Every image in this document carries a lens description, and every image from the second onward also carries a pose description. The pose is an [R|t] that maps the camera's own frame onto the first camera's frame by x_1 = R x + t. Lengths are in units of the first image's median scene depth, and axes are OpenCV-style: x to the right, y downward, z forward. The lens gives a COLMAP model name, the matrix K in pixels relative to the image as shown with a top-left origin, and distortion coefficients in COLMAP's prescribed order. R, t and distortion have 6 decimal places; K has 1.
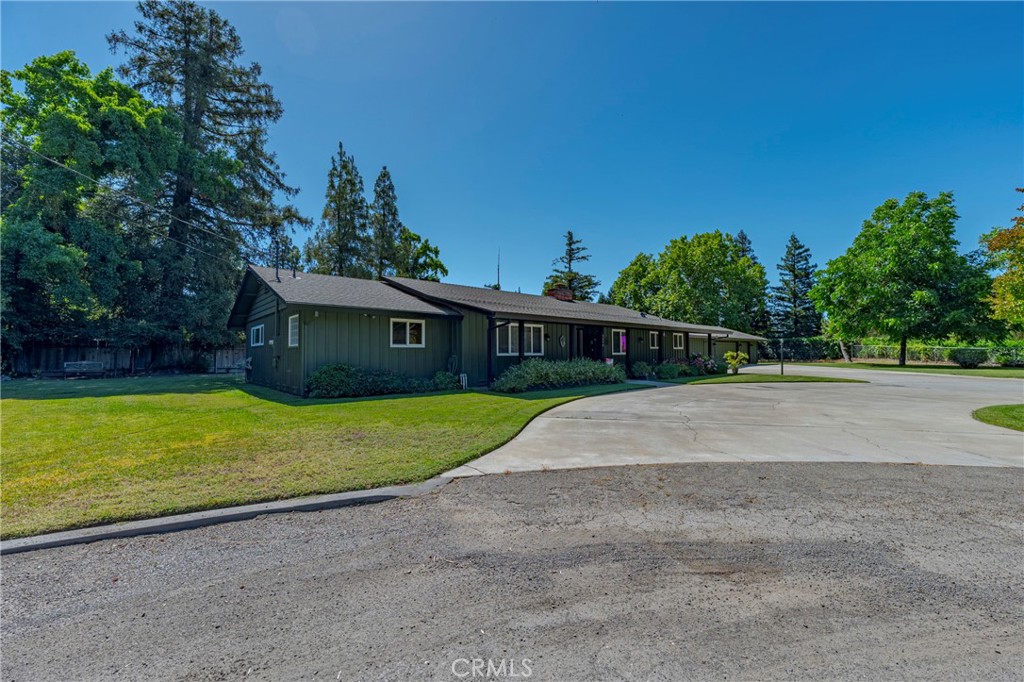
lens RADIAL K [[382.4, 0, 512.0], [0, 382.4, 341.0], [0, 0, 1]] dist [-0.016199, 0.000003]
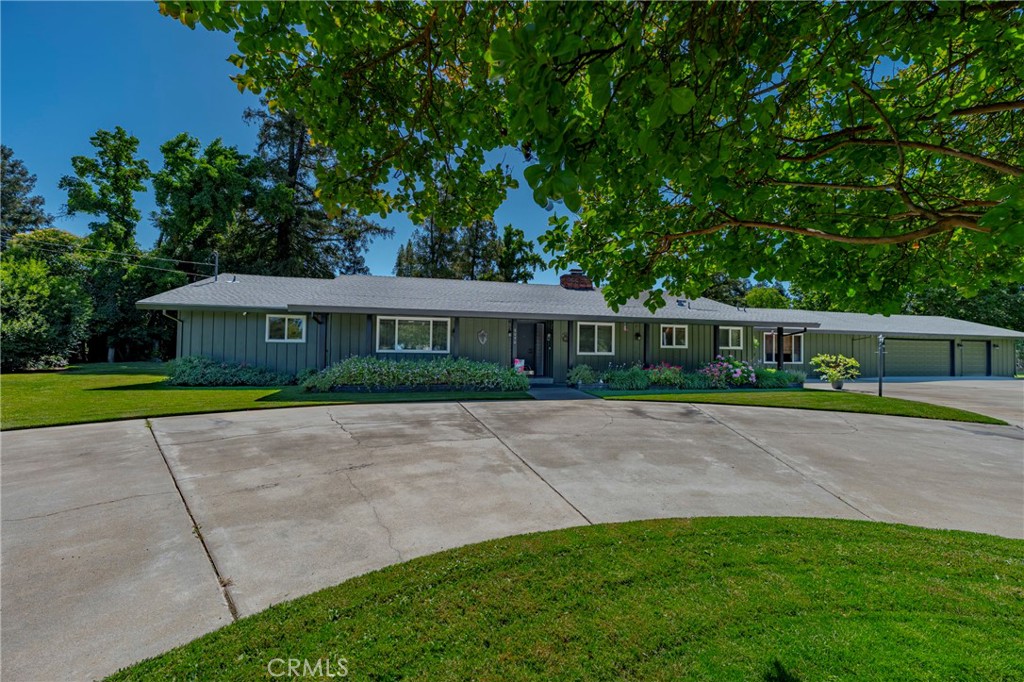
lens RADIAL K [[394.0, 0, 512.0], [0, 394.0, 341.0], [0, 0, 1]] dist [-0.019279, 0.000082]
pose [[0.879732, 0.003712, -0.475455, 0.249715], [-0.002855, 0.999993, 0.002525, 0.002769], [0.475460, -0.000864, 0.879737, 0.118636]]
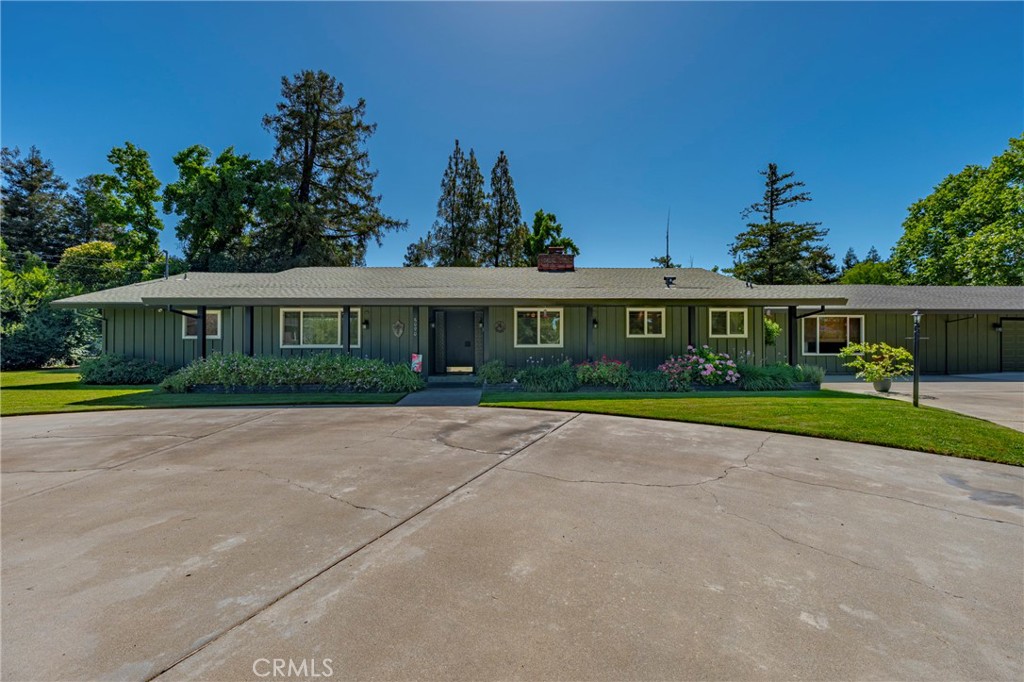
lens RADIAL K [[394.0, 0, 512.0], [0, 394.0, 341.0], [0, 0, 1]] dist [-0.019279, 0.000082]
pose [[0.770499, -0.001550, -0.637439, 0.325710], [0.017531, 0.999670, 0.018759, 0.005621], [0.637200, -0.025629, 0.770272, 0.239941]]
